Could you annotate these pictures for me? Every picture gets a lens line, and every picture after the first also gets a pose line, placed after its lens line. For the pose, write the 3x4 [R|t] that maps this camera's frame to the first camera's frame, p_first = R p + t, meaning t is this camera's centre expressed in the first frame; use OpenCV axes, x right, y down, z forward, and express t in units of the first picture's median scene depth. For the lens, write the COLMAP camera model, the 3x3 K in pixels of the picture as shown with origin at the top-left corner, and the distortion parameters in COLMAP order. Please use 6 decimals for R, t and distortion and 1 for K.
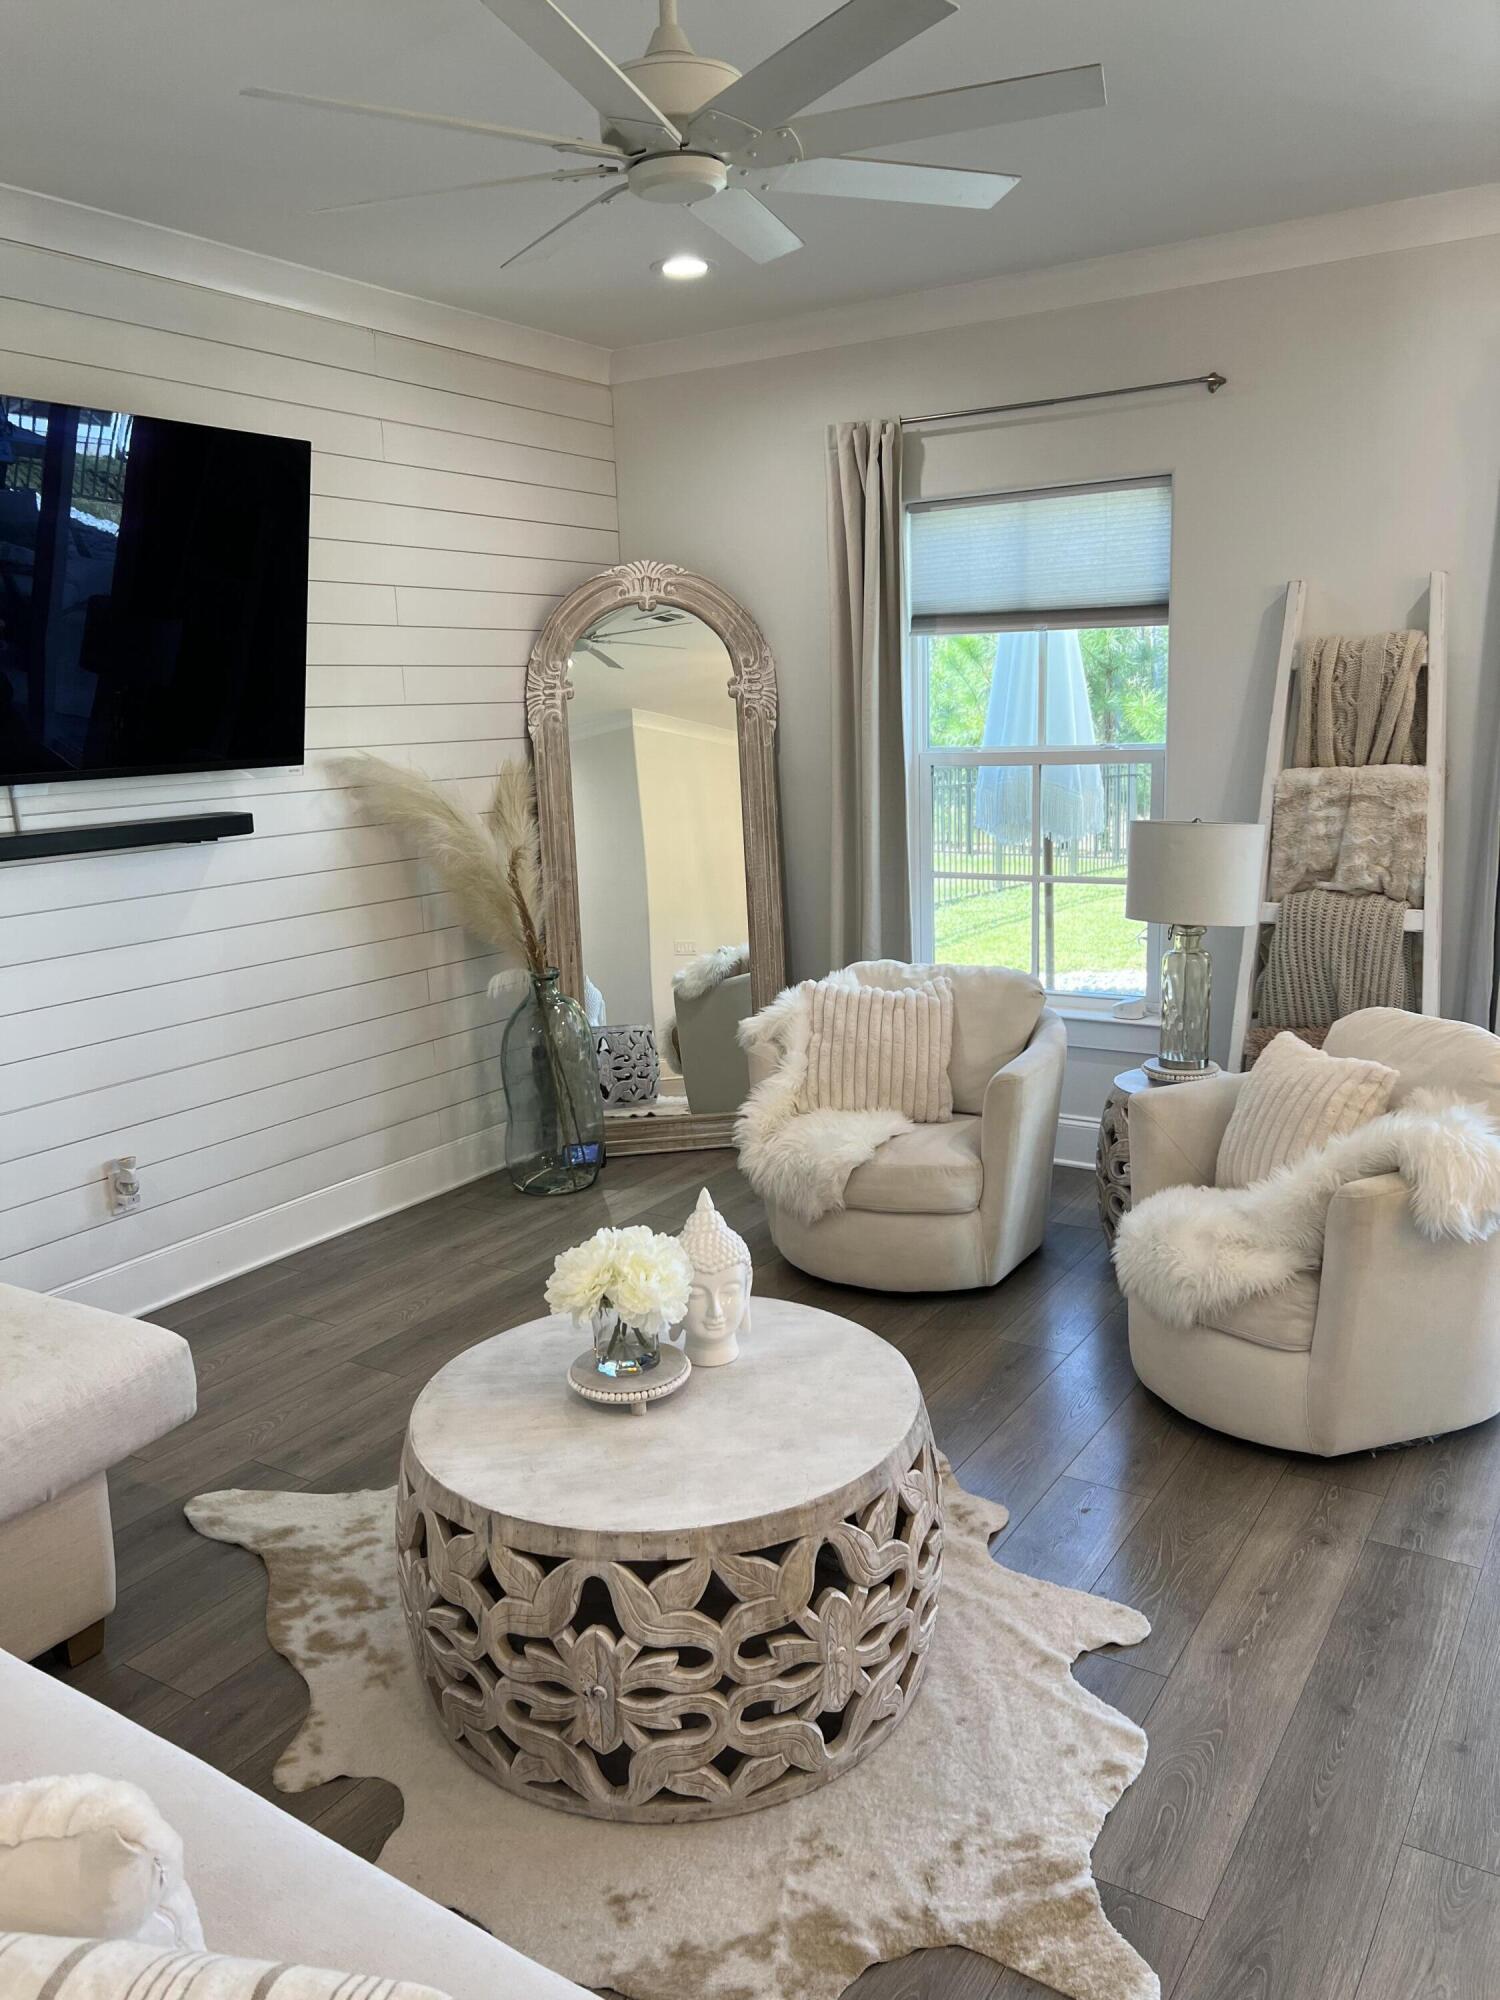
lens RADIAL K [[1507.4, 0, 756.8], [0, 1507.4, 1008.0], [0, 0, 1]] dist [0.071427, -0.086654]
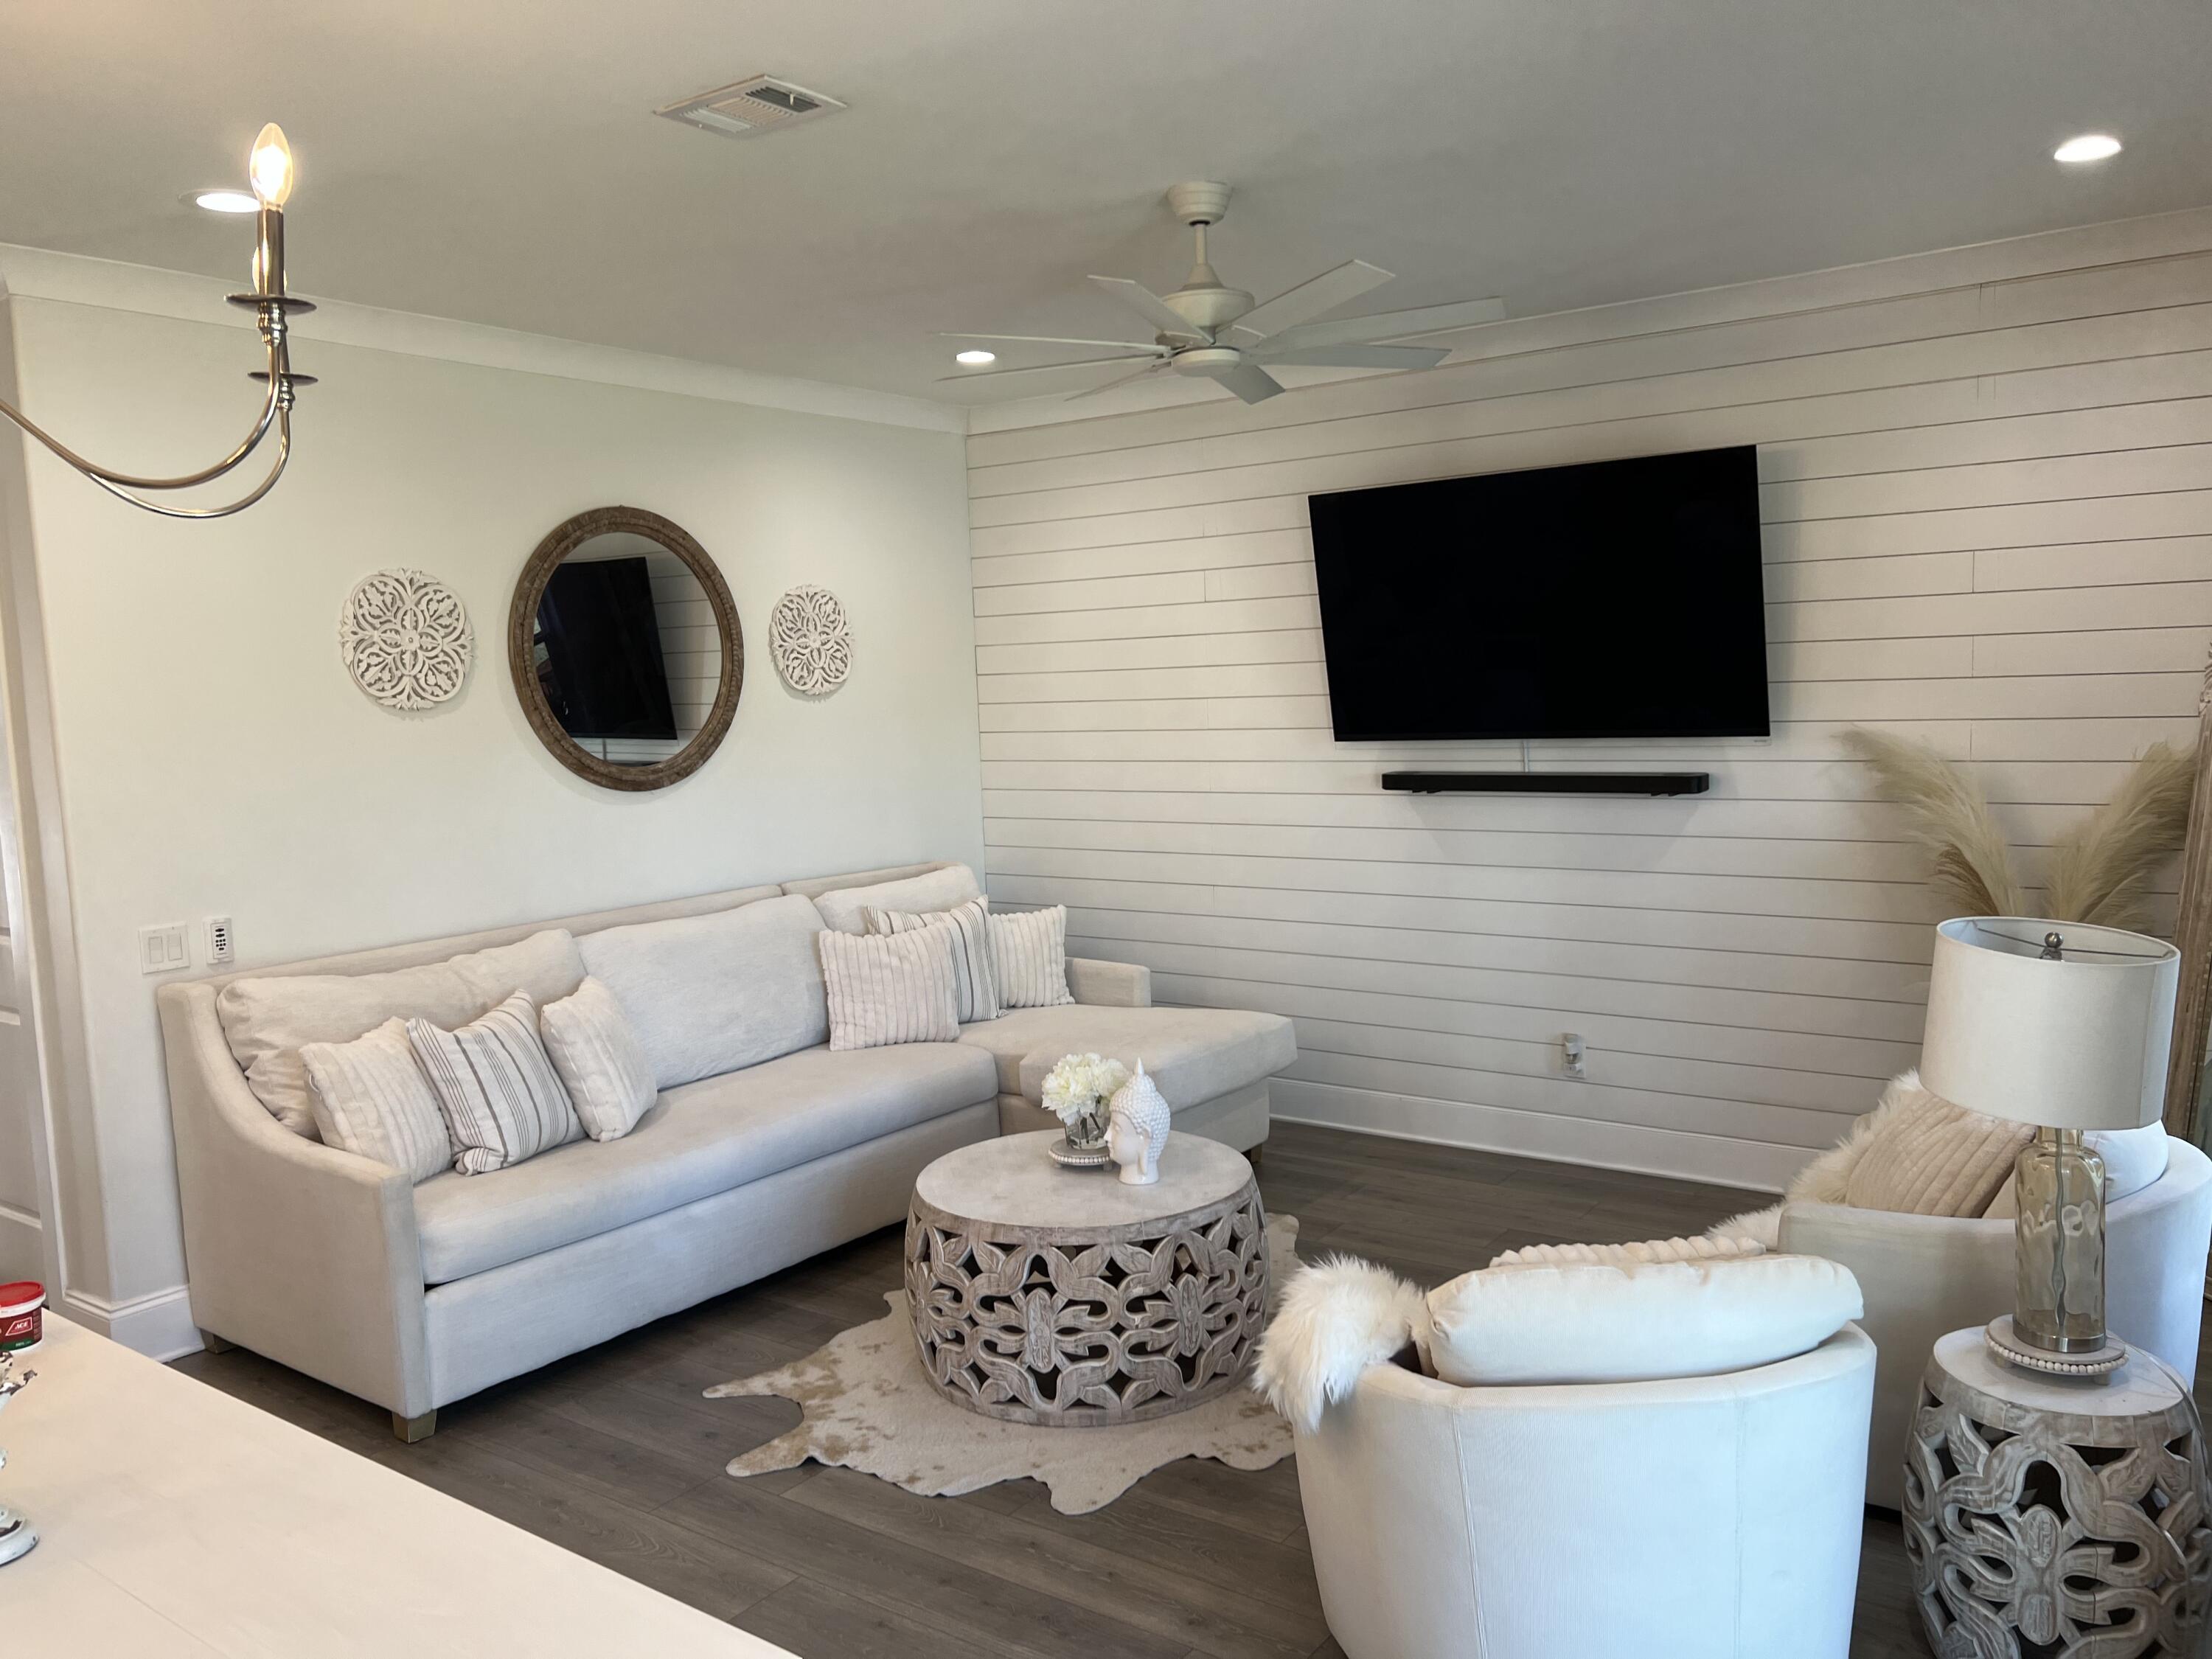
lens RADIAL K [[1667.2, 0, 1097.9], [0, 1667.2, 833.2], [0, 0, 1]] dist [0.071427, -0.086654]
pose [[-0.060266, 0.129724, -0.989717, 0.922166], [-0.164739, 0.976630, 0.138040, -0.183141], [0.984494, 0.171364, -0.037487, 0.609232]]
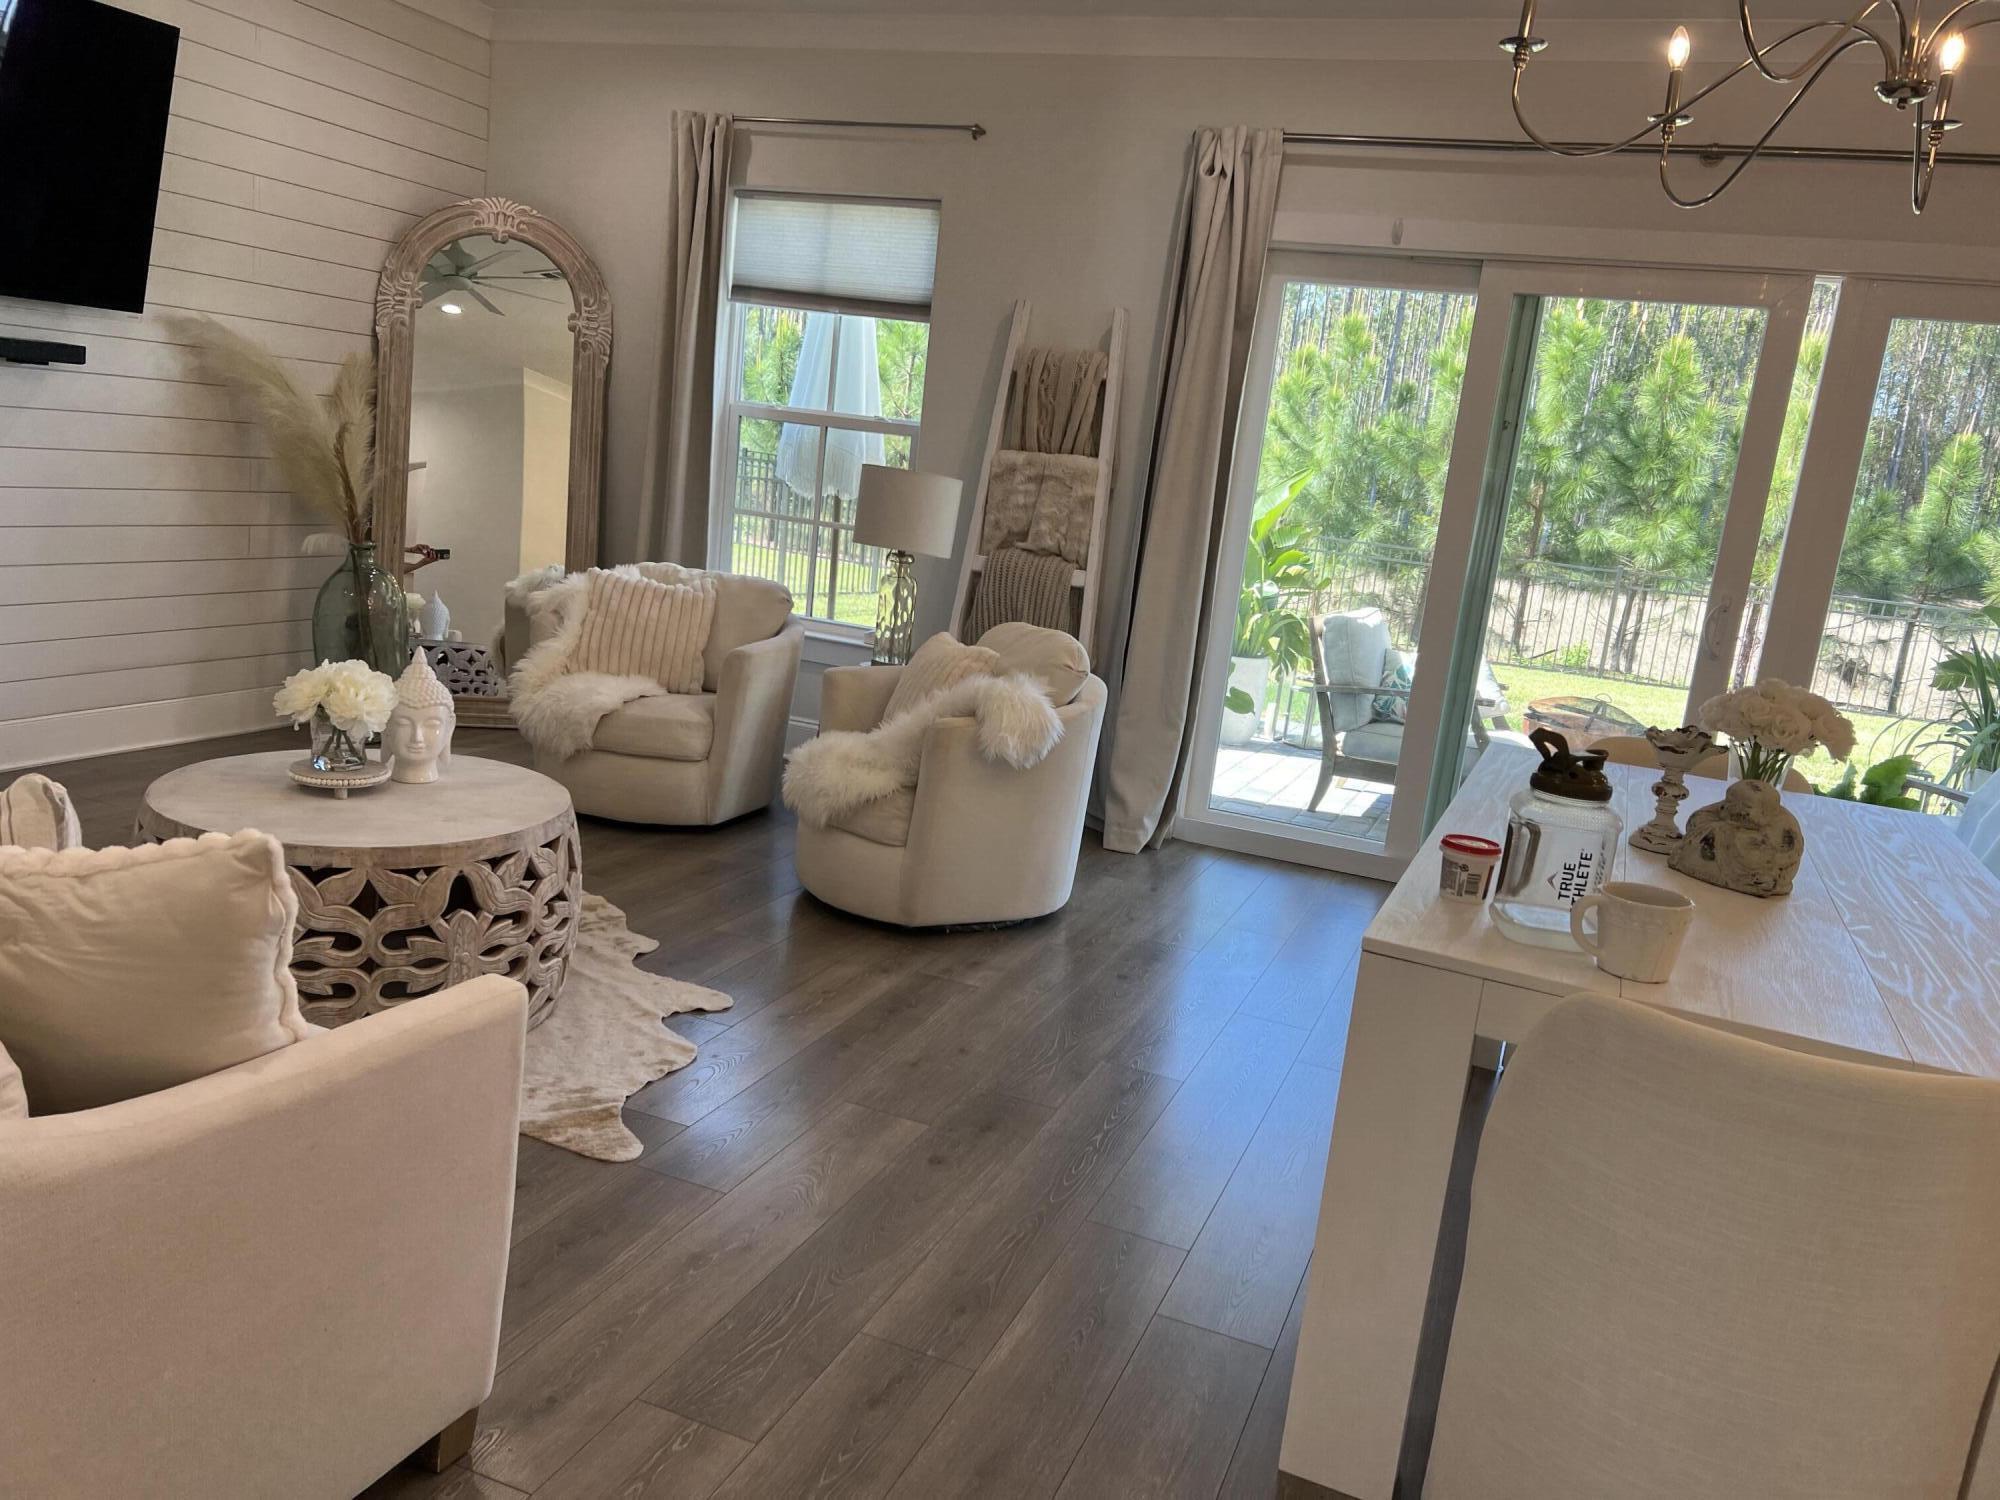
lens RADIAL K [[1507.4, 0, 998.5], [0, 1507.4, 733.2], [0, 0, 1]] dist [0.071427, -0.086654]
pose [[0.972444, 0.104929, 0.208190, 0.113137], [-0.103615, 0.994468, -0.017237, 0.102174], [-0.208846, -0.004810, 0.977937, -0.233744]]
